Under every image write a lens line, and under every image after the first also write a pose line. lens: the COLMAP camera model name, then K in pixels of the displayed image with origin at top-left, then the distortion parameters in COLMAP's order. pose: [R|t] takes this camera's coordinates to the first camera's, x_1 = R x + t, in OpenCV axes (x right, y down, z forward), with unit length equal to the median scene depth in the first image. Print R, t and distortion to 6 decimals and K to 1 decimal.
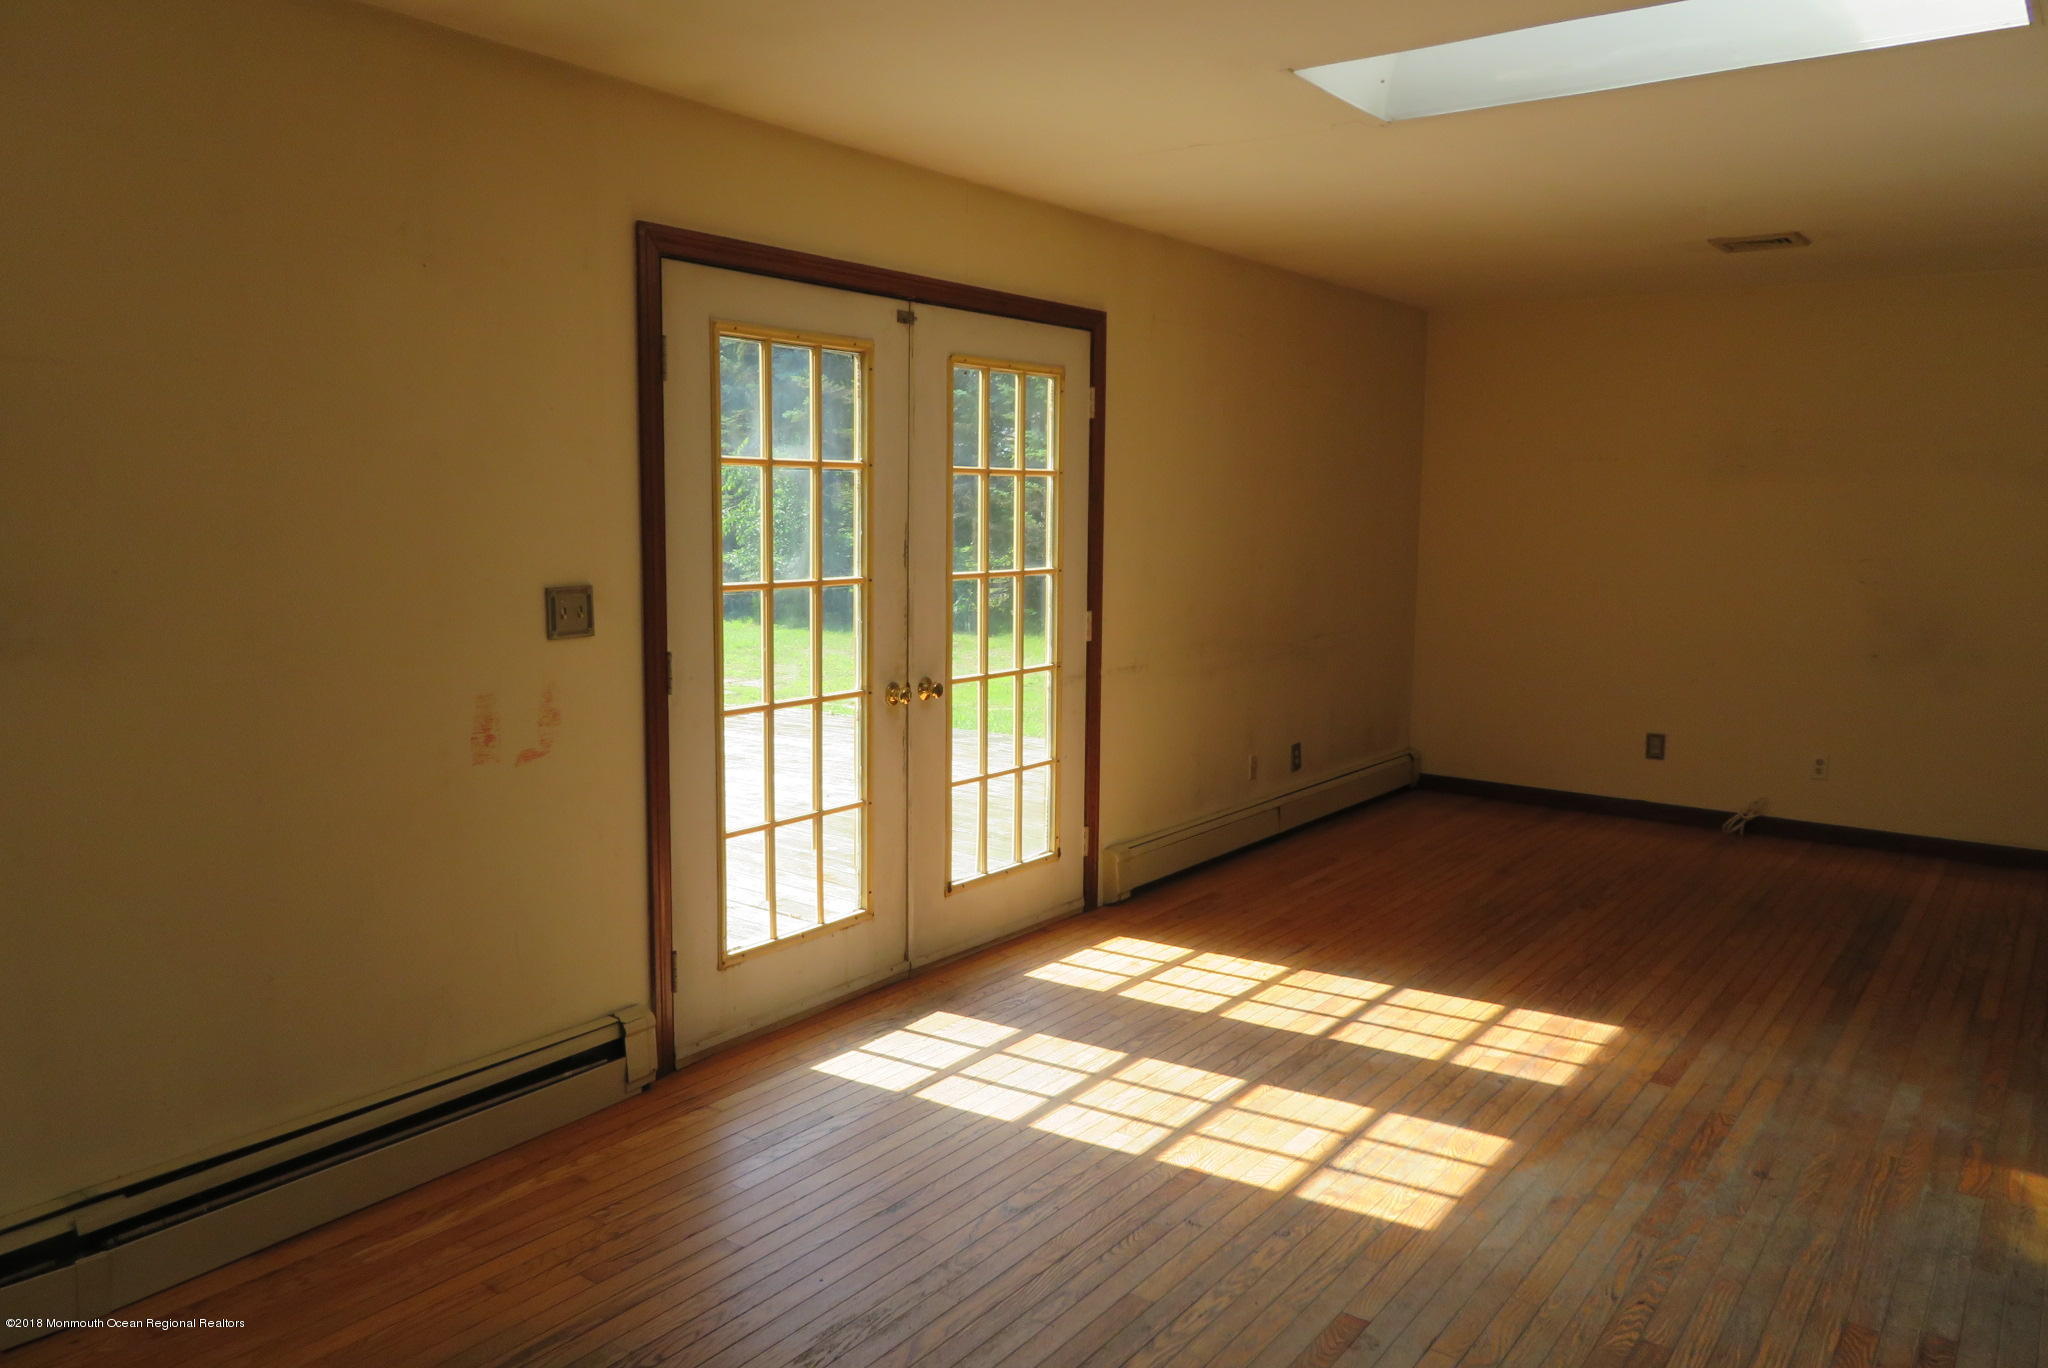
lens RADIAL K [[1462.6, 0, 1023.5], [0, 1462.6, 682.7], [0, 0, 1]] dist [-0.013312, 0.006914]
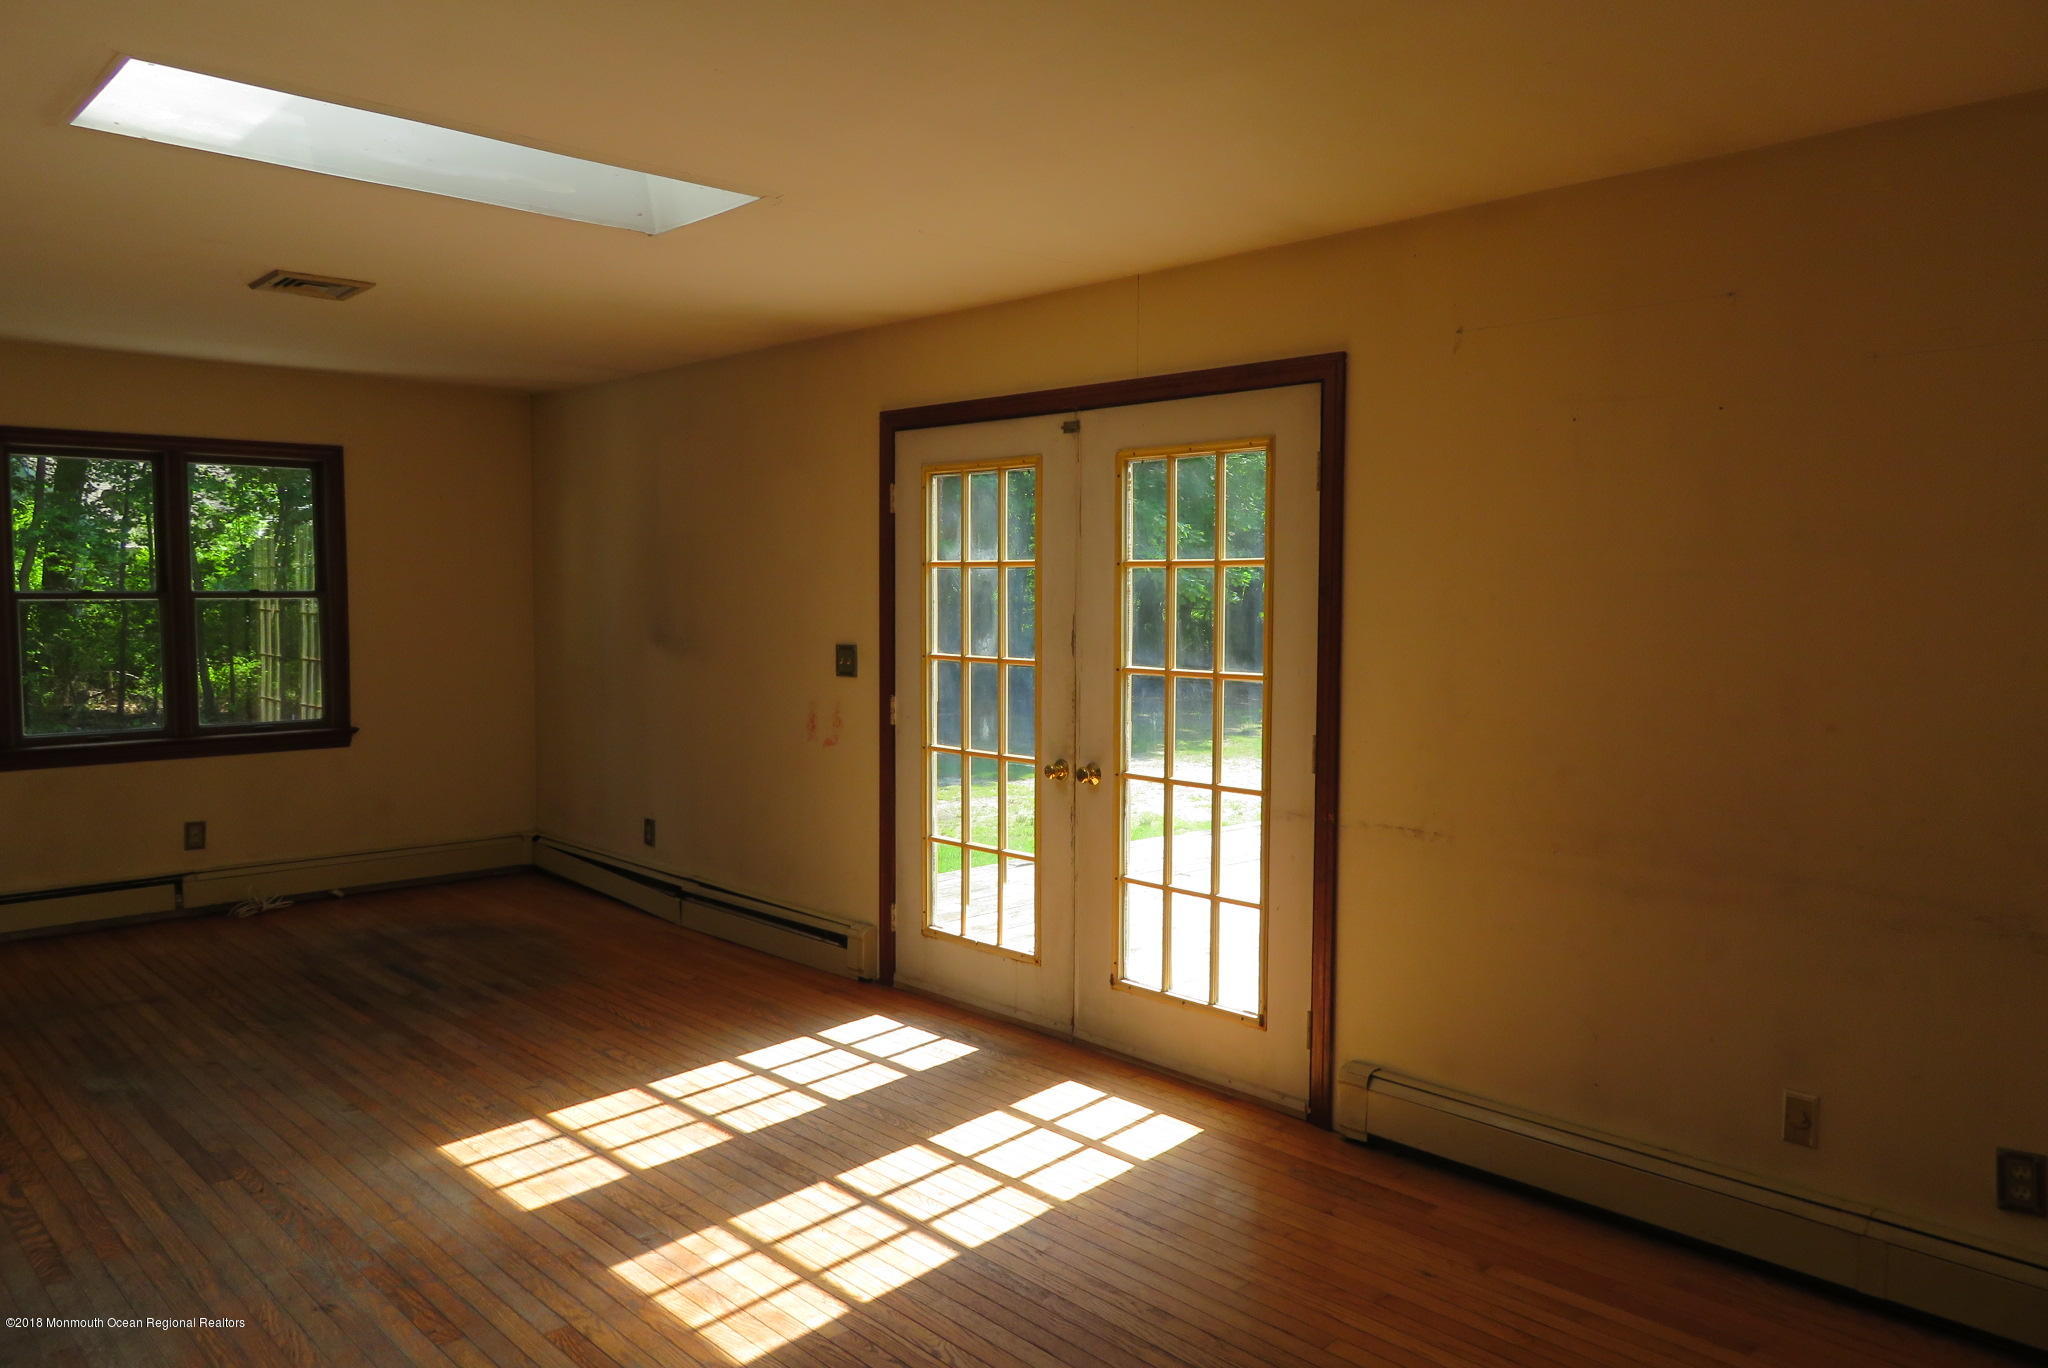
lens RADIAL K [[1462.6, 0, 1024.5], [0, 1462.6, 683.0], [0, 0, 1]] dist [-0.013312, 0.006914]
pose [[-0.173242, 0.054663, -0.983361, 1.082766], [-0.129935, 0.988462, 0.077837, -0.151275], [0.976270, 0.141258, -0.164141, 1.255341]]
